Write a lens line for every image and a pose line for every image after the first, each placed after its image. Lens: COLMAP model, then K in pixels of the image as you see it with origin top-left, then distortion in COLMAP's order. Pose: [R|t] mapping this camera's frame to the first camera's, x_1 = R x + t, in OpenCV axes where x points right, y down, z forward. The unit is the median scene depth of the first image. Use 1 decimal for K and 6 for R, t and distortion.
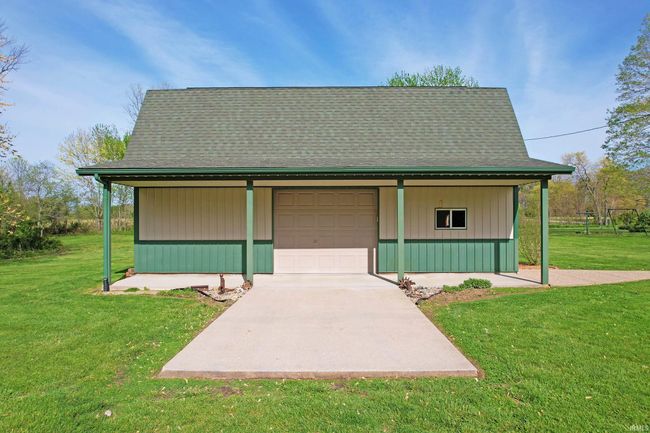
lens RADIAL K [[384.9, 0, 325.0], [0, 384.9, 216.5], [0, 0, 1]] dist [-0.002876, -0.000831]
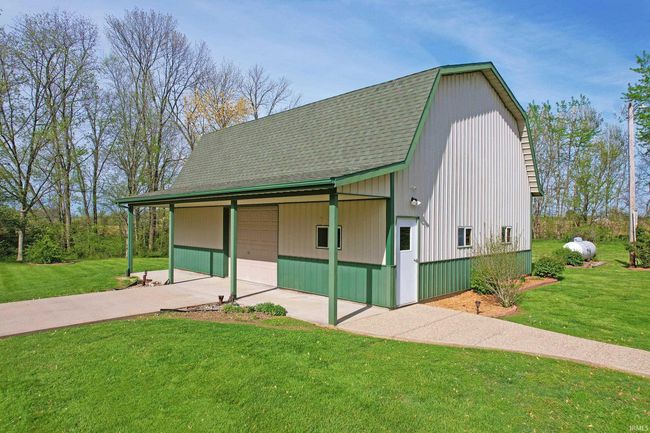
lens RADIAL K [[413.6, 0, 325.0], [0, 413.6, 216.5], [0, 0, 1]] dist [-0.068608, 0.069264]
pose [[0.691083, 0.001322, -0.722774, 1.021248], [-0.014887, 0.999812, -0.012406, -0.031021], [0.722622, 0.019334, 0.690973, 0.316728]]
